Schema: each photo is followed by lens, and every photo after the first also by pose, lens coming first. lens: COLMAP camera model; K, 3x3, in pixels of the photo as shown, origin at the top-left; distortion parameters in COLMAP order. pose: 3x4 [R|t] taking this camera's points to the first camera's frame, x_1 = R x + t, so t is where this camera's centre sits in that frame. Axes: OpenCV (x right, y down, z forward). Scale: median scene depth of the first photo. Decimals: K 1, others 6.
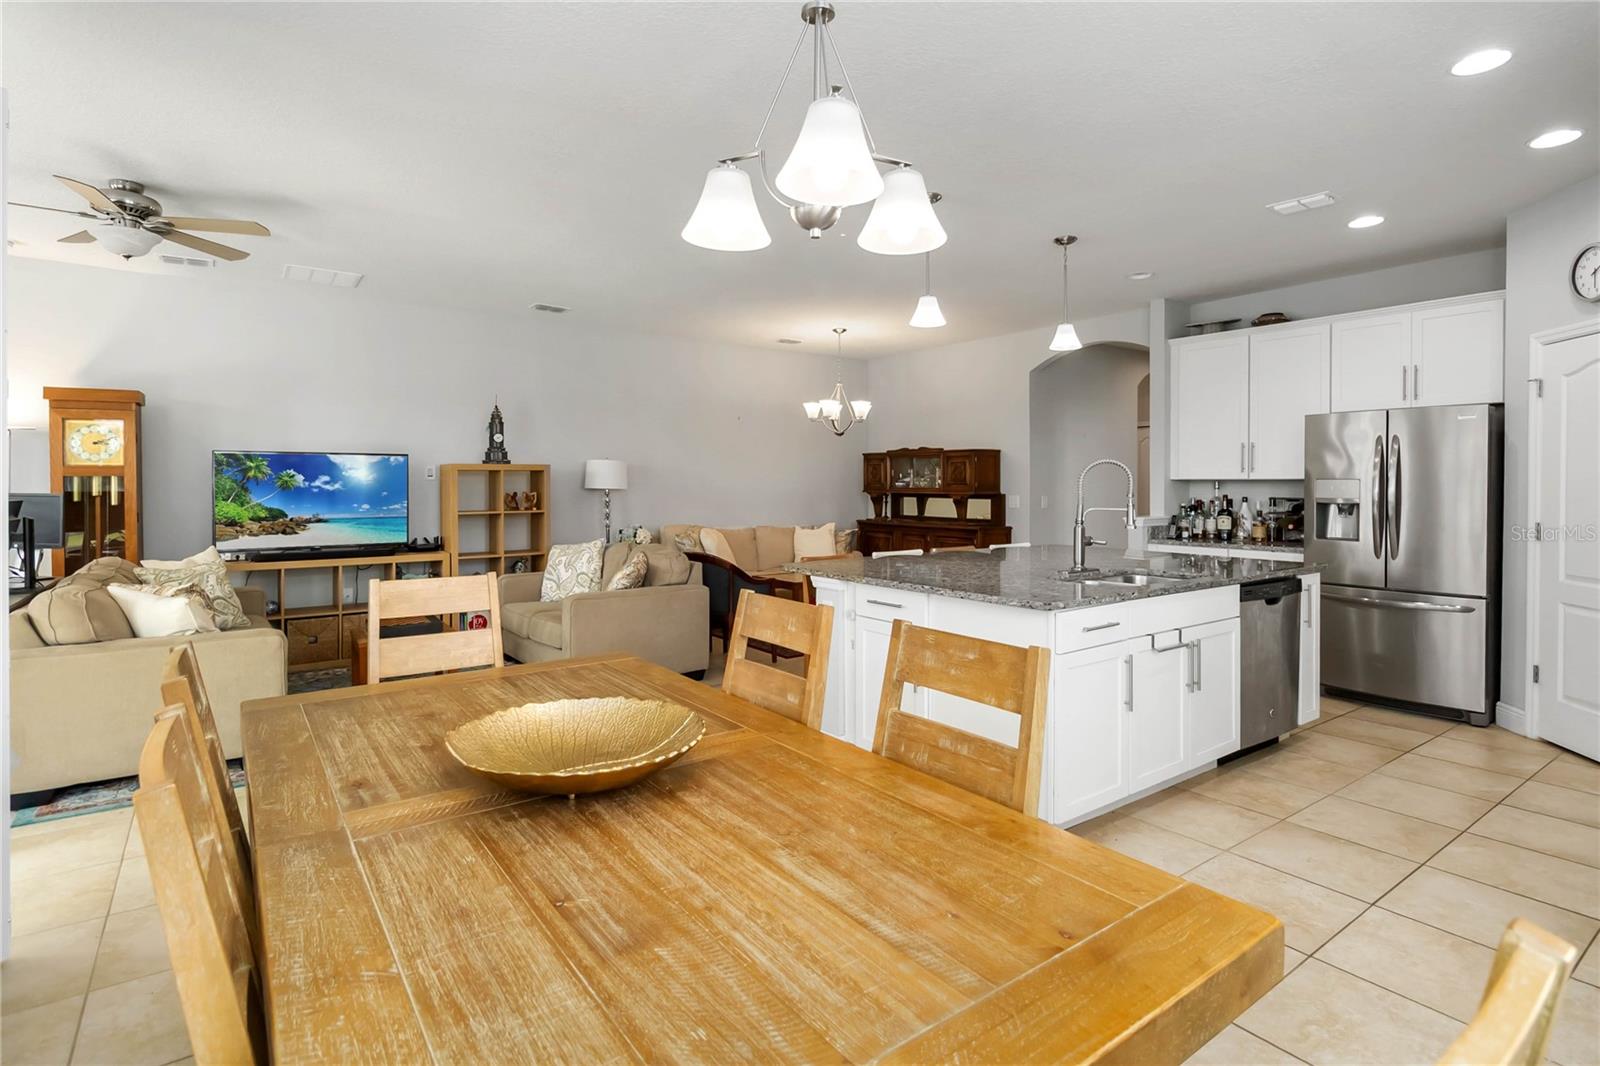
lens RADIAL K [[795.4, 0, 796.0], [0, 795.4, 491.1], [0, 0, 1]] dist [0.002233, 0.000366]
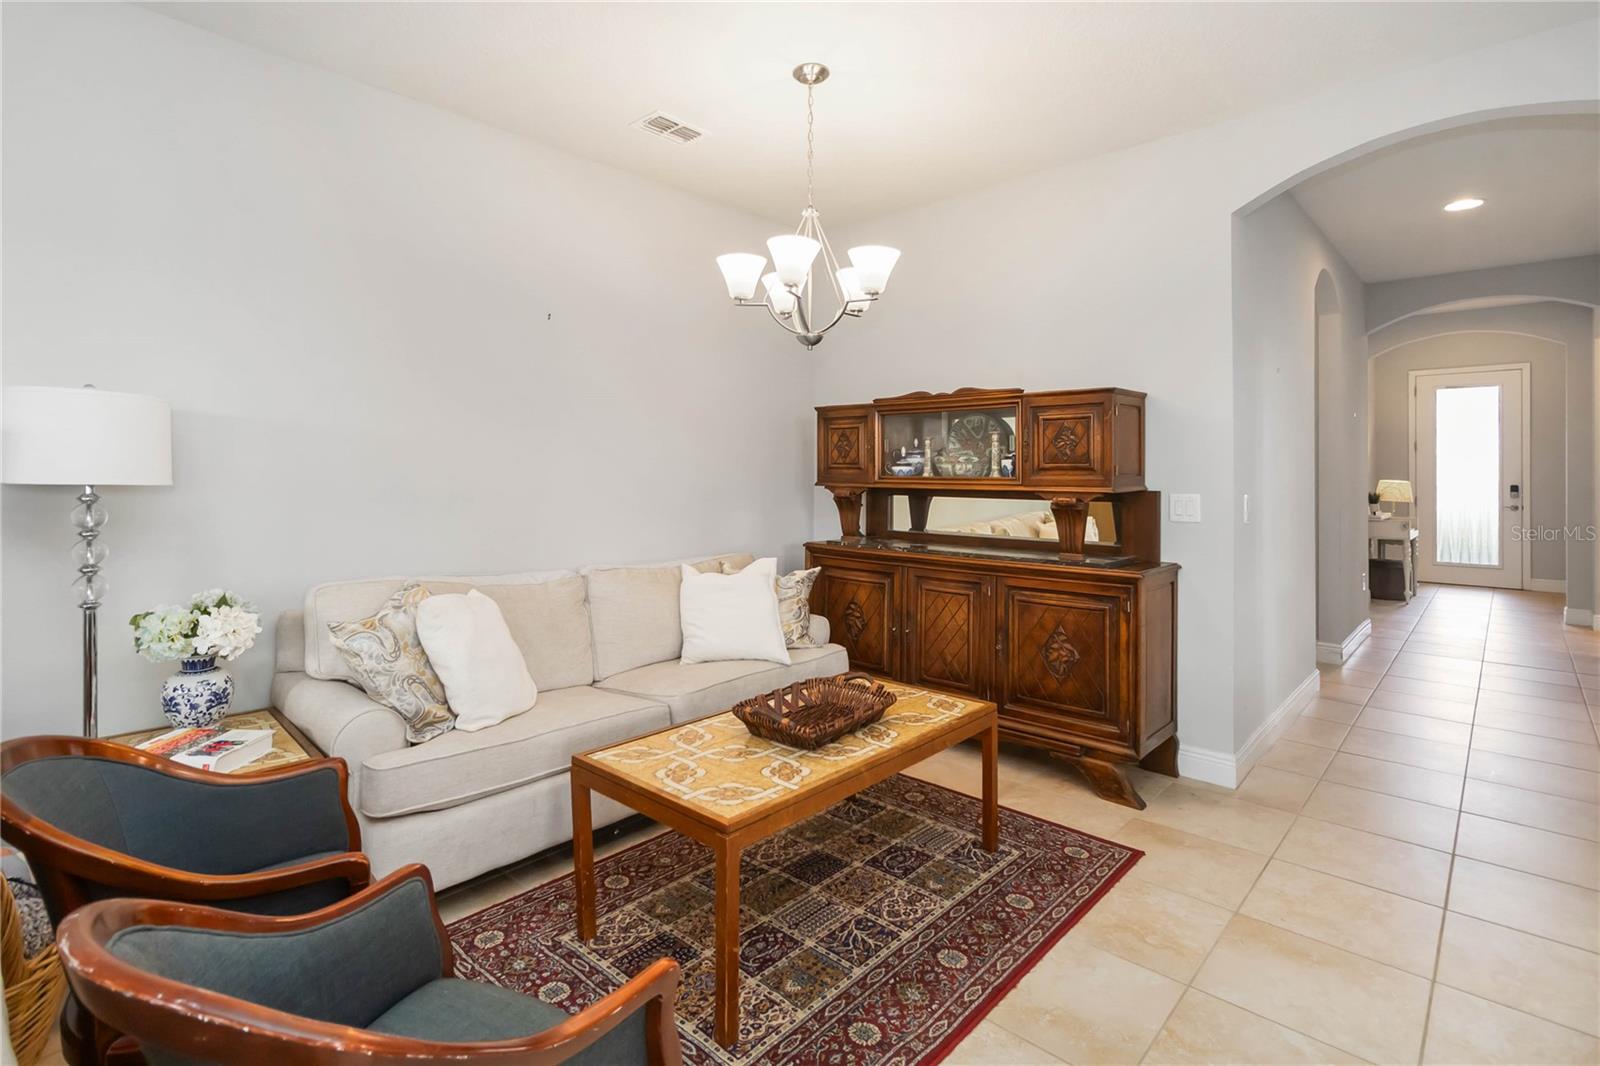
lens RADIAL K [[774.5, 0, 799.2], [0, 774.5, 464.7], [0, 0, 1]] dist [0.004150, 0.001250]
pose [[0.980866, 0.000941, 0.194683, -0.028176], [0.002356, 0.999858, -0.016702, -0.005631], [-0.194671, 0.016841, 0.980724, 0.760709]]
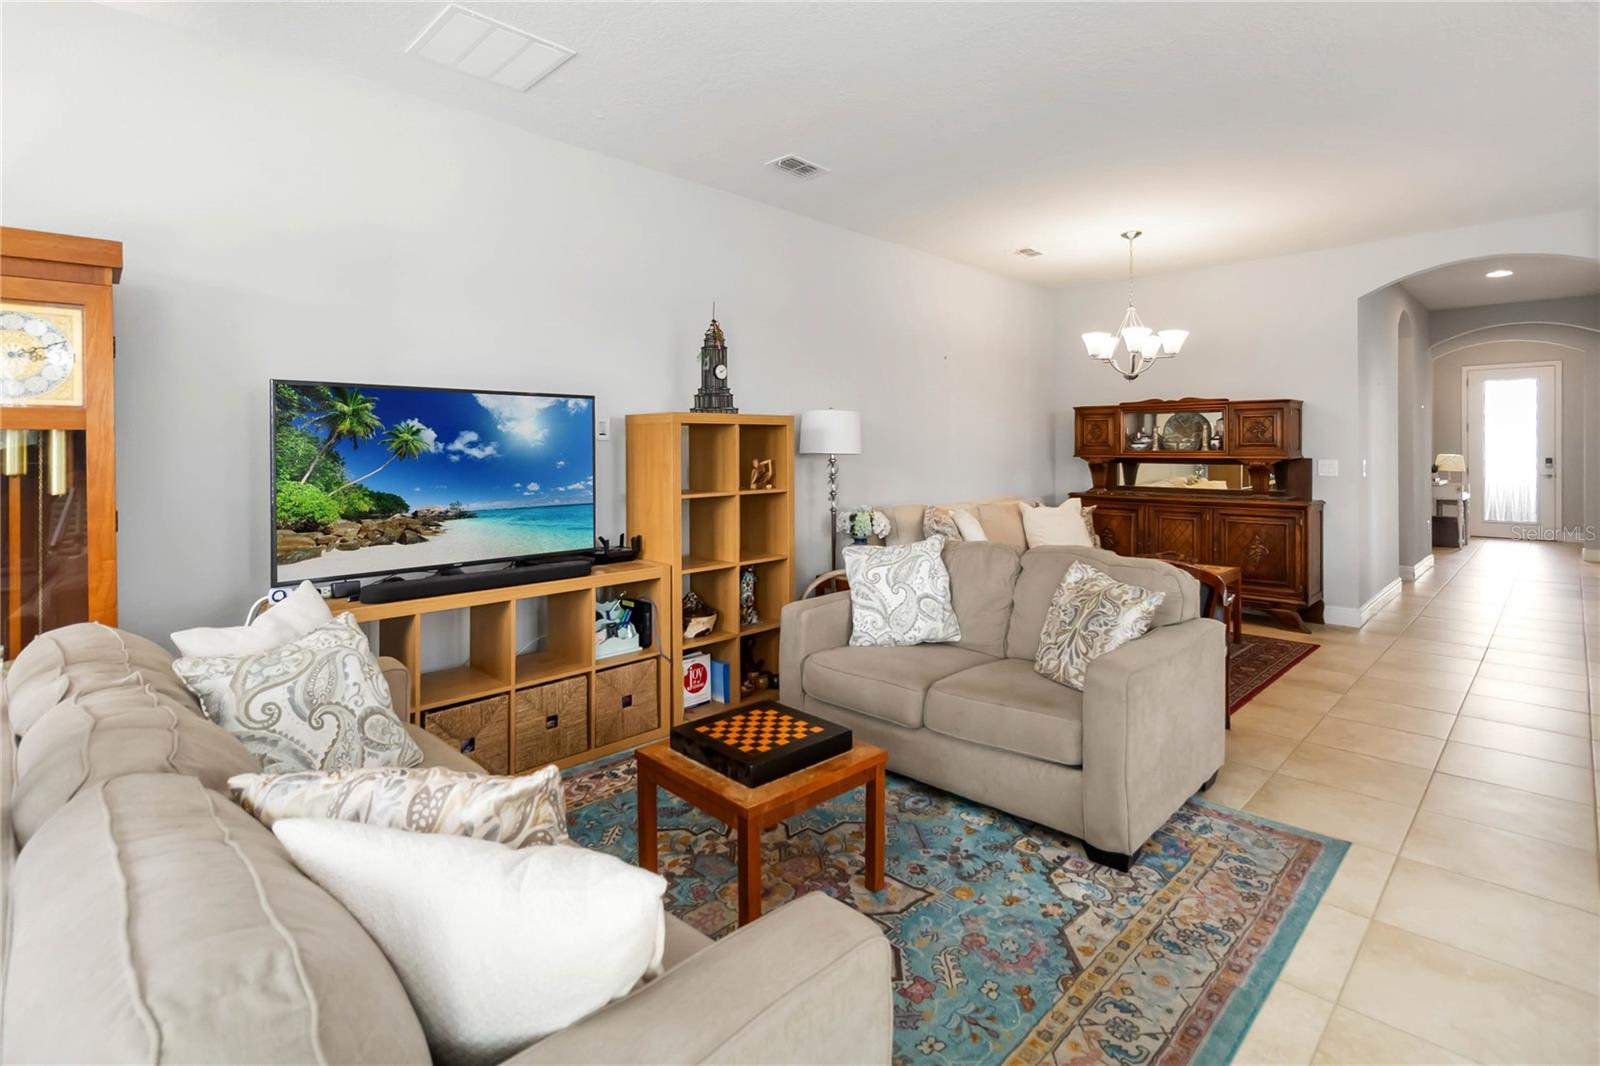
lens RADIAL K [[778.3, 0, 802.3], [0, 778.3, 443.9], [0, 0, 1]] dist [0.010611, 0.000376]
pose [[0.986779, -0.001474, 0.162064, -0.431088], [0.003803, 0.999894, -0.014063, -0.002405], [-0.162026, 0.014493, 0.986680, 0.416716]]
